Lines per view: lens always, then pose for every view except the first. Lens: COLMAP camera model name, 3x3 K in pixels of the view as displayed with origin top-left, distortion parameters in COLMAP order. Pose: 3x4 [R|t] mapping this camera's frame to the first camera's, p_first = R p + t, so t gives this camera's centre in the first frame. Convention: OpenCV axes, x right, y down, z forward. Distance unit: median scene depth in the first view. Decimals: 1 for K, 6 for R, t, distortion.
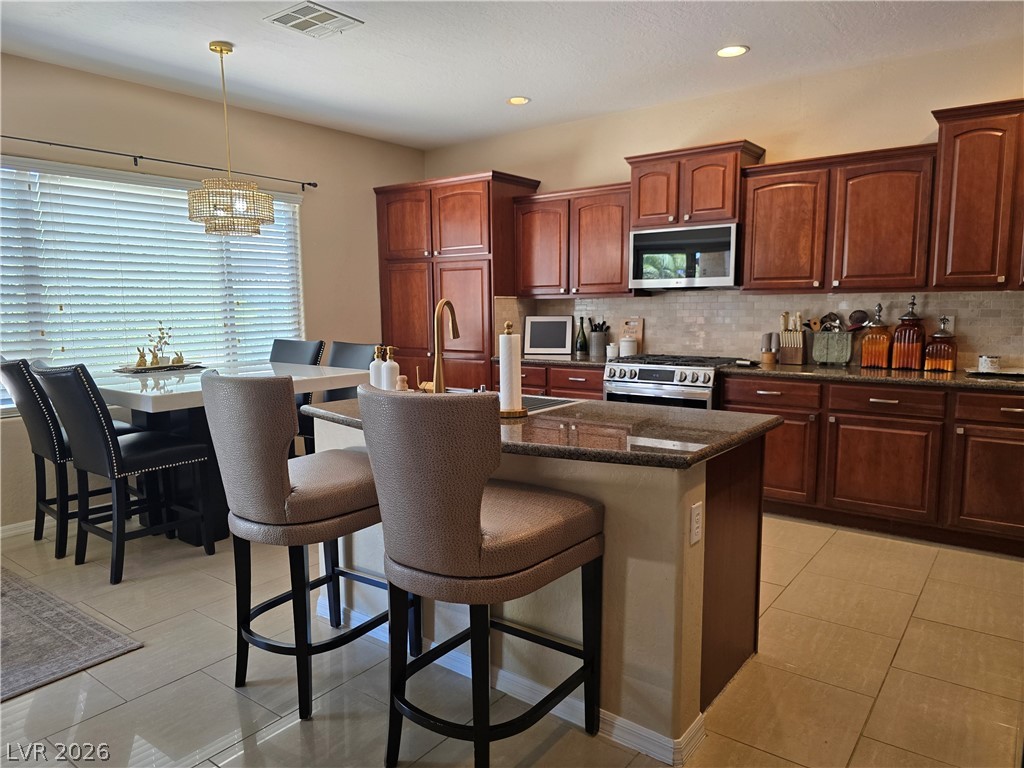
lens RADIAL K [[687.4, 0, 514.8], [0, 687.4, 386.6], [0, 0, 1]] dist [0.026656, -0.016391]
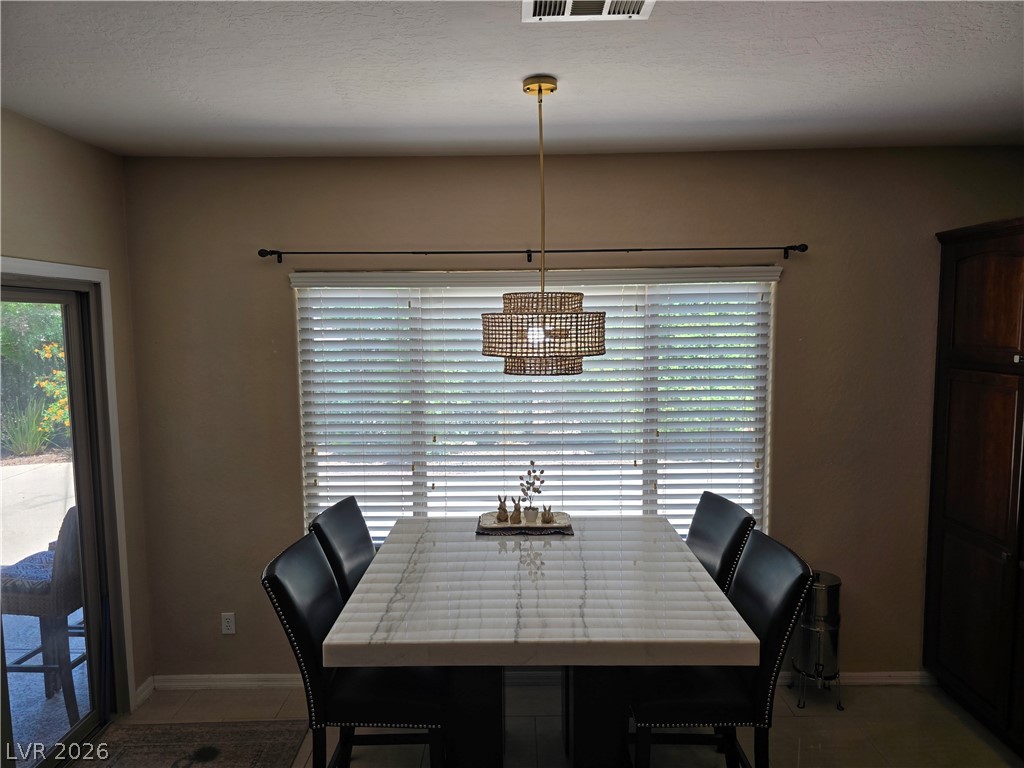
lens RADIAL K [[687.4, 0, 512.8], [0, 687.4, 391.9], [0, 0, 1]] dist [0.026656, -0.016391]
pose [[0.597752, 0.080312, -0.797648, 0.075669], [-0.095768, 0.994998, 0.028415, -0.197989], [0.795940, 0.059404, 0.602453, 0.539505]]
